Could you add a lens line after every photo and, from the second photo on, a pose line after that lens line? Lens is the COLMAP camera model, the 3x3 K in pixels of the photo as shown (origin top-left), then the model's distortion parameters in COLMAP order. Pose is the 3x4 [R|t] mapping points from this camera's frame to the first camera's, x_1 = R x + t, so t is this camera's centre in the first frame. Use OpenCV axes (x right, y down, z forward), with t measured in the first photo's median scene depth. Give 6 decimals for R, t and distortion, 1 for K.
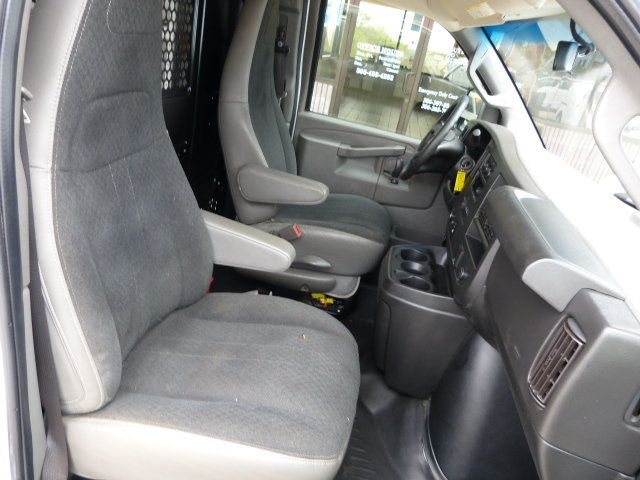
lens RADIAL K [[479.1, 0, 320.3], [0, 479.1, 239.6], [0, 0, 1]] dist [-0.039832, 0.031559]
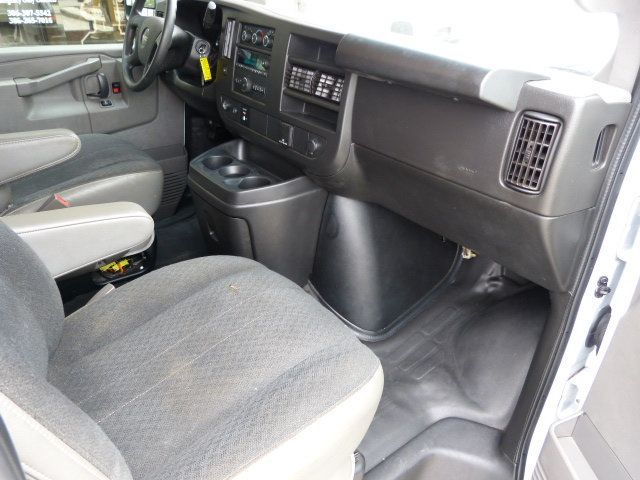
lens RADIAL K [[479.1, 0, 324.3], [0, 479.1, 240.2], [0, 0, 1]] dist [-0.039832, 0.031559]
pose [[0.668335, -0.505842, 0.545393, -0.201428], [0.389244, 0.862619, 0.323076, -0.043972], [-0.633891, -0.003632, 0.773414, 0.155871]]
